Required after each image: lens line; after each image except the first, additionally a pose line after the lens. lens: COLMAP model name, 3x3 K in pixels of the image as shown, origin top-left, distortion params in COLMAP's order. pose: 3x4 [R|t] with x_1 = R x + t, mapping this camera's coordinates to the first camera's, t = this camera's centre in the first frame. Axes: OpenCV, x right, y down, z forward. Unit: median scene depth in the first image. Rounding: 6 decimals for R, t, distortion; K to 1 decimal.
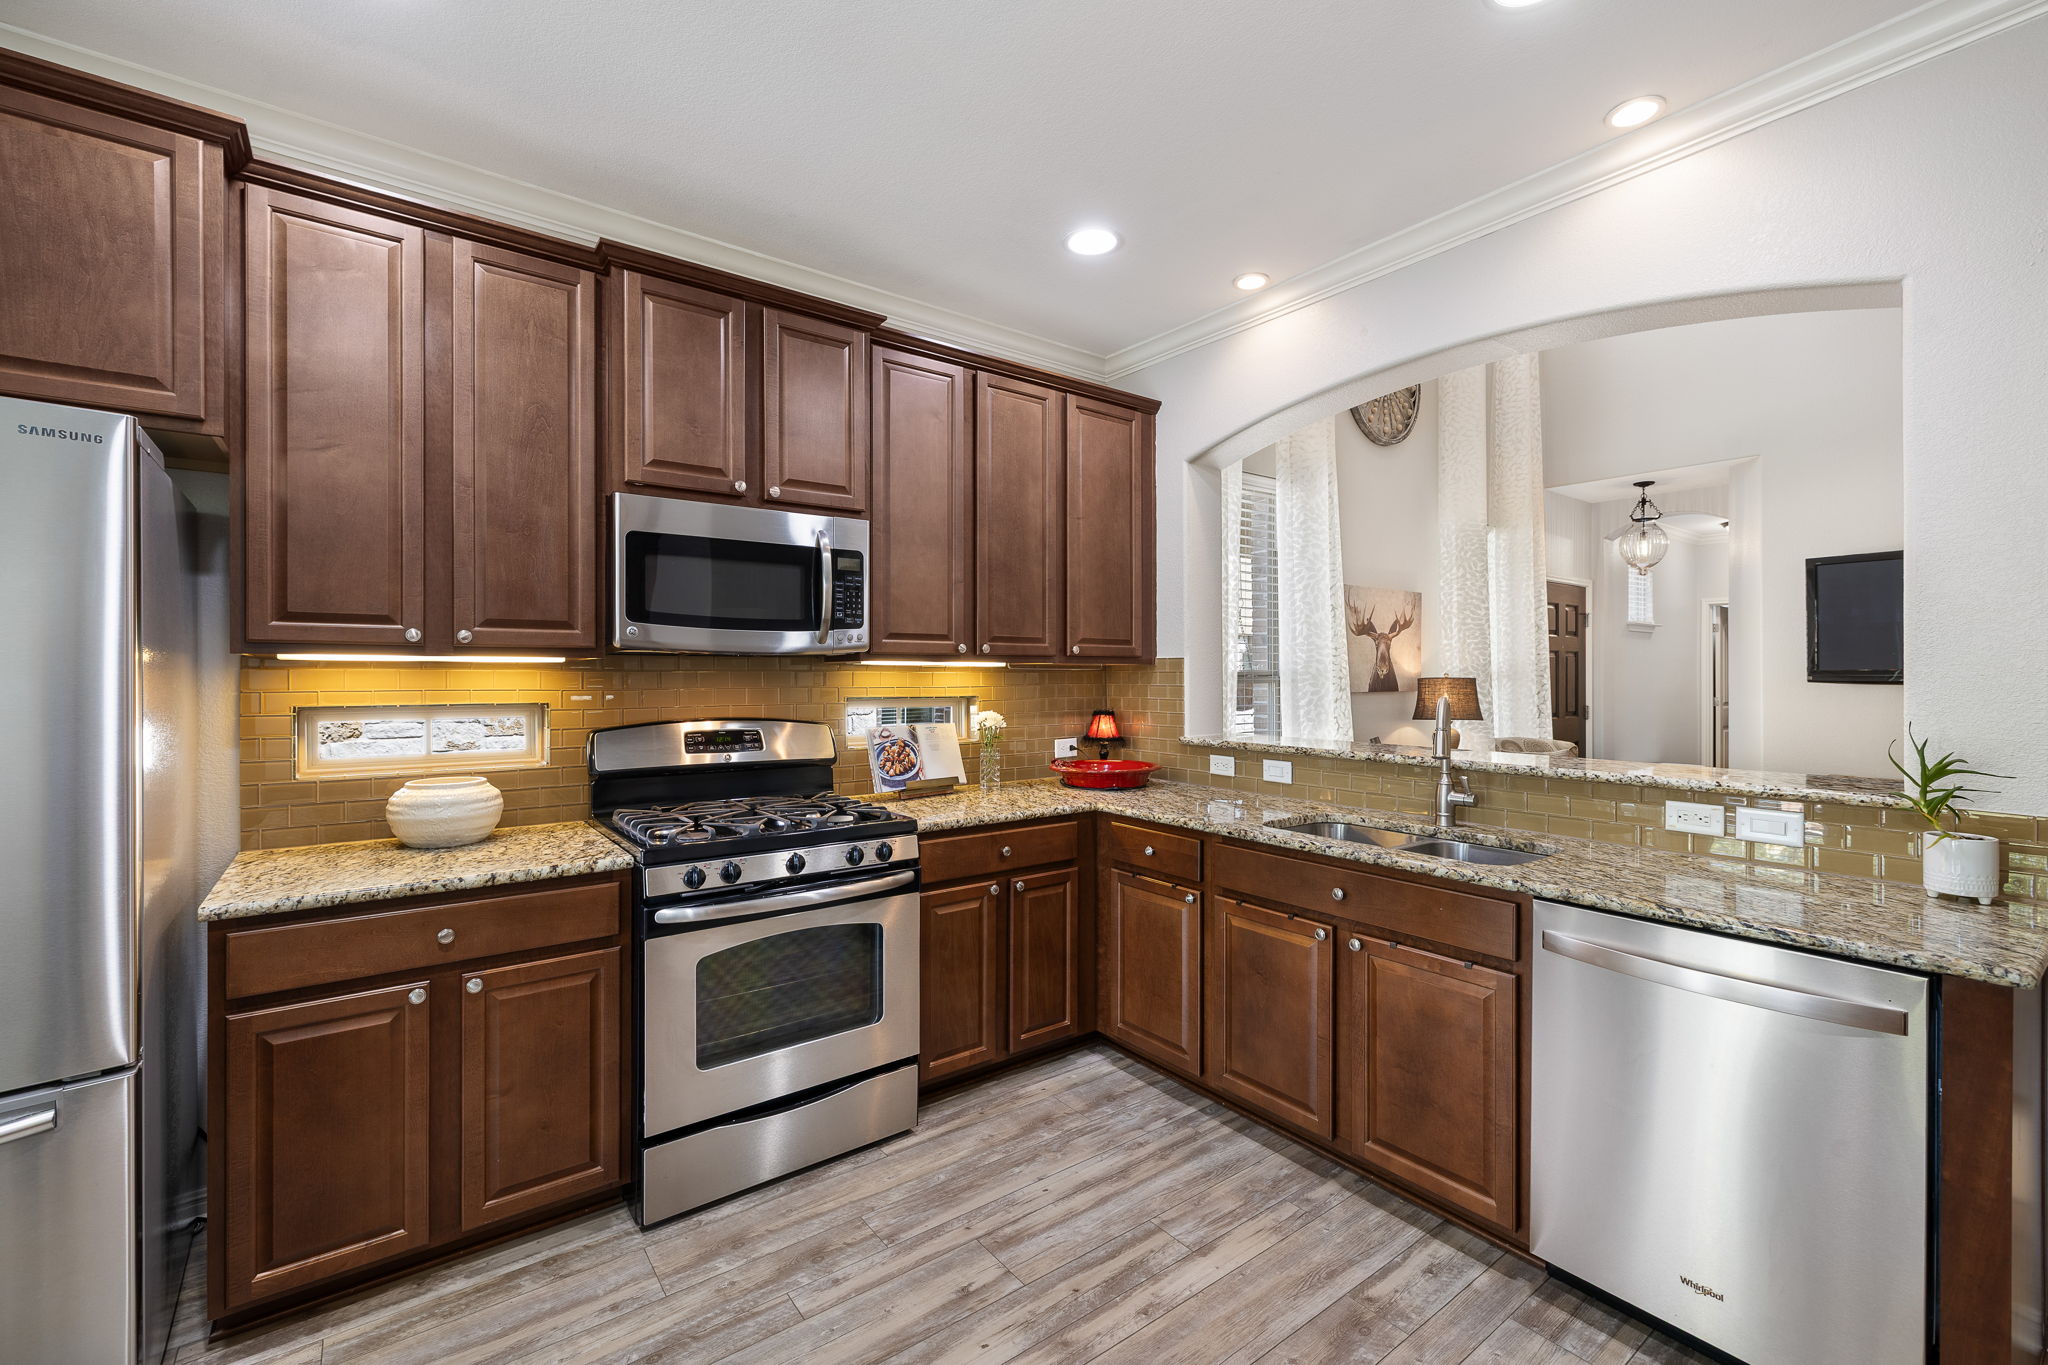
lens RADIAL K [[866.8, 0, 1022.2], [0, 866.8, 669.5], [0, 0, 1]] dist [0.003274, 0.000328]
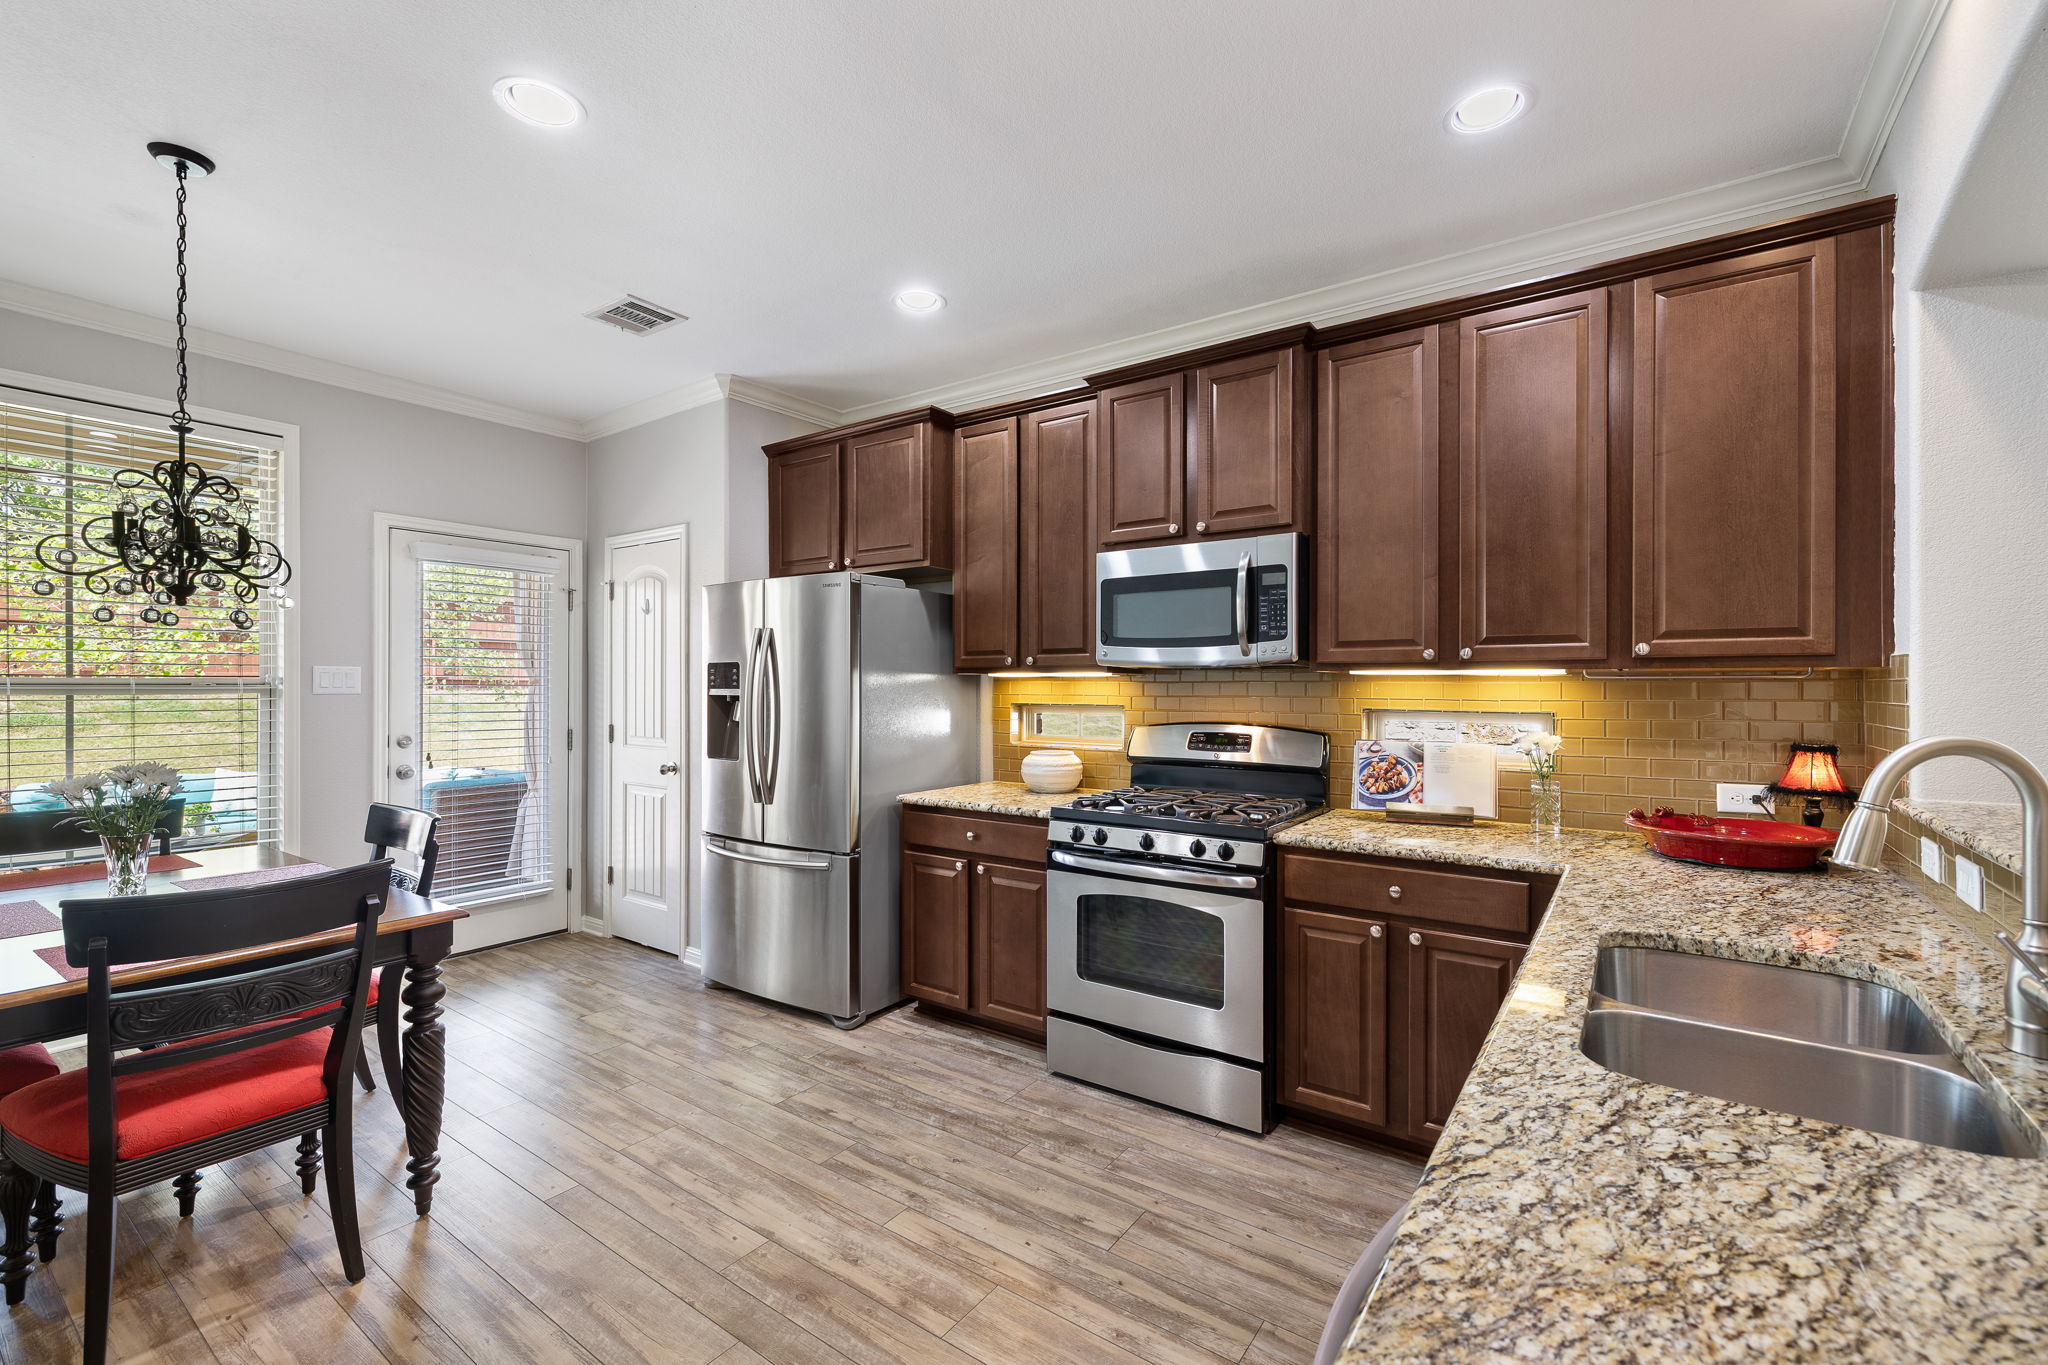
lens RADIAL K [[860.7, 0, 1024.0], [0, 860.7, 682.5], [0, 0, 1]] dist [0.000107, -0.000100]
pose [[0.304238, -0.005649, -0.952579, 0.758520], [0.002734, 0.999983, -0.005058, 0.008549], [0.952592, -0.001065, 0.304248, 0.443038]]
